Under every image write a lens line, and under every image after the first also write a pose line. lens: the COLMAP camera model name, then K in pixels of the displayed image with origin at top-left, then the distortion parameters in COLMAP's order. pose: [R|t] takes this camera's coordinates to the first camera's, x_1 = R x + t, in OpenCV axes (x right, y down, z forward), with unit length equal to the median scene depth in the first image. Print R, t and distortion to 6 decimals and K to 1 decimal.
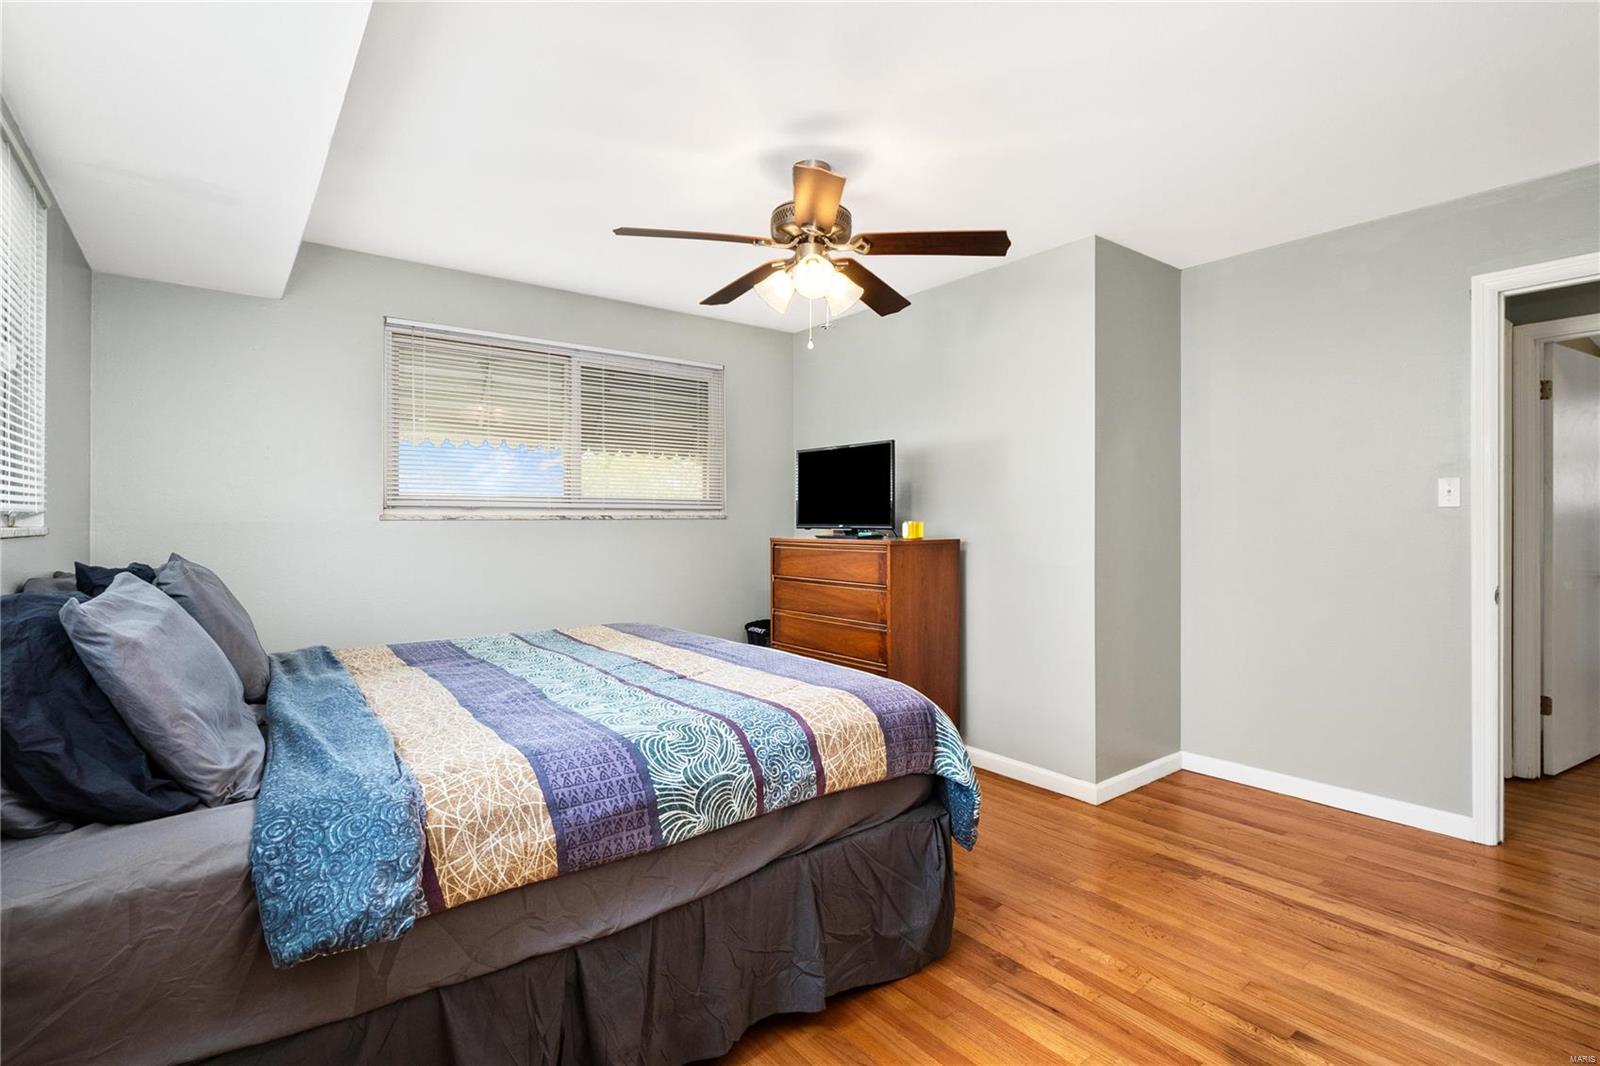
lens RADIAL K [[755.4, 0, 810.4], [0, 755.4, 527.7], [0, 0, 1]] dist [-0.001388, -0.001890]
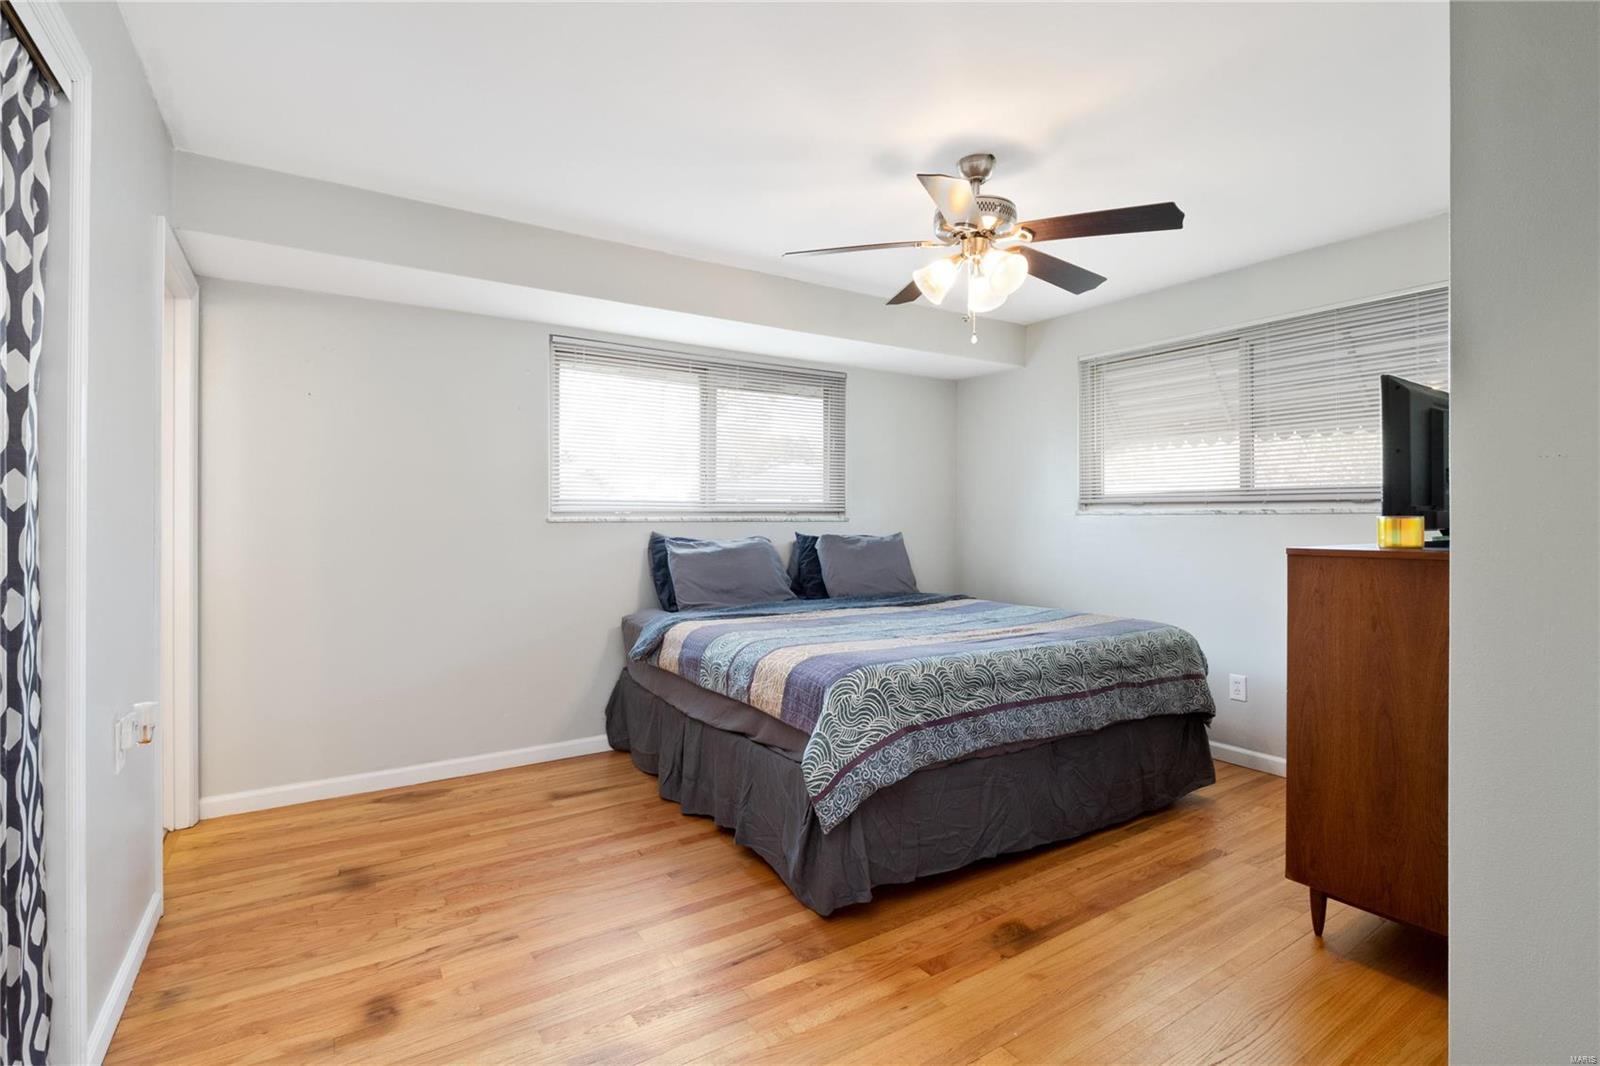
lens RADIAL K [[755.4, 0, 810.4], [0, 755.4, 527.7], [0, 0, 1]] dist [-0.001388, -0.001890]
pose [[-0.076072, 0.020697, -0.996887, 1.332842], [-0.012867, 0.999681, 0.021737, -0.015885], [0.997019, 0.014480, -0.075782, 1.129781]]
